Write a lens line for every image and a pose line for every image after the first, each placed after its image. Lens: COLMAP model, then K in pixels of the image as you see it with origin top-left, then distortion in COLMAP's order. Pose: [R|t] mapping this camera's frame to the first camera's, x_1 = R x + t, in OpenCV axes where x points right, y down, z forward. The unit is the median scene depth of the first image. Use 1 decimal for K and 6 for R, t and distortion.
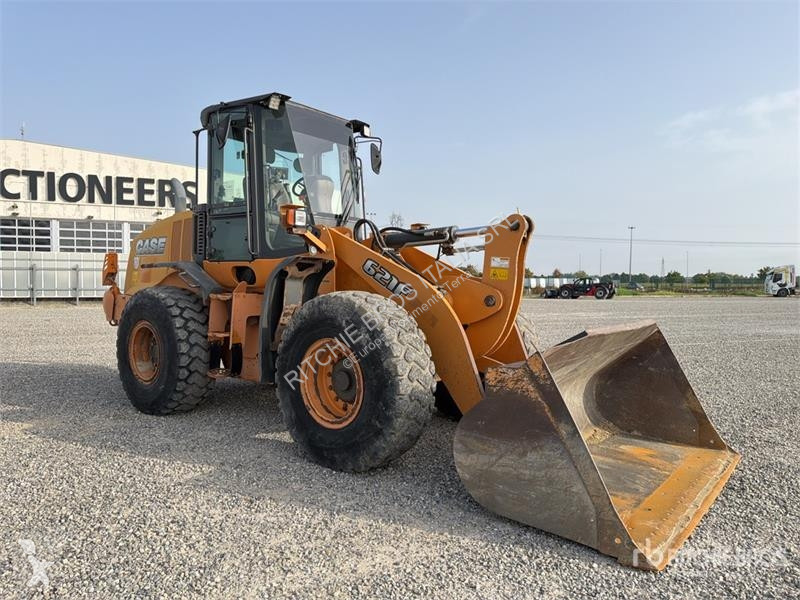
lens RADIAL K [[565.4, 0, 388.5], [0, 565.4, 301.6], [0, 0, 1]] dist [0.063865, -0.095554]
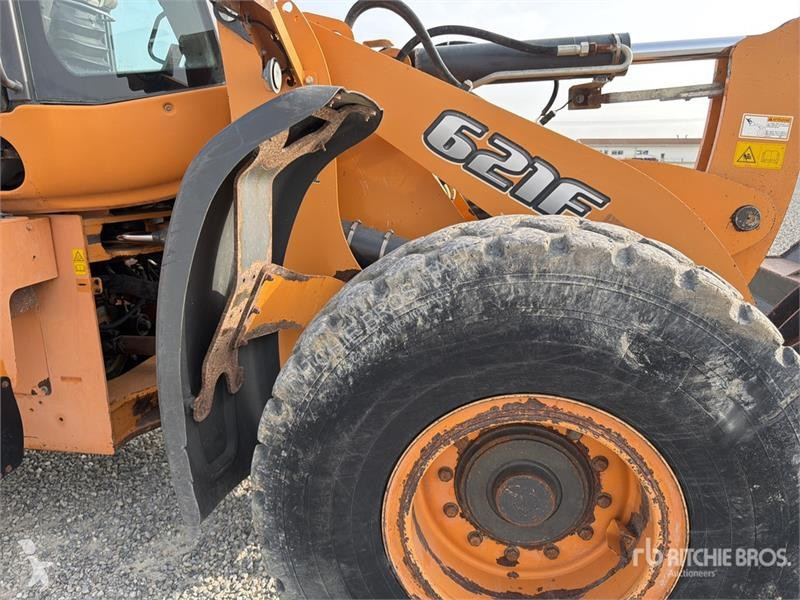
lens RADIAL K [[563.7, 0, 397.9], [0, 563.7, 308.3], [0, 0, 1]] dist [0.065696, -0.084921]
pose [[0.846686, -0.143348, 0.512420, -0.270098], [0.025300, 0.972784, 0.230330, -0.039769], [-0.531491, -0.182053, 0.827269, 0.724599]]
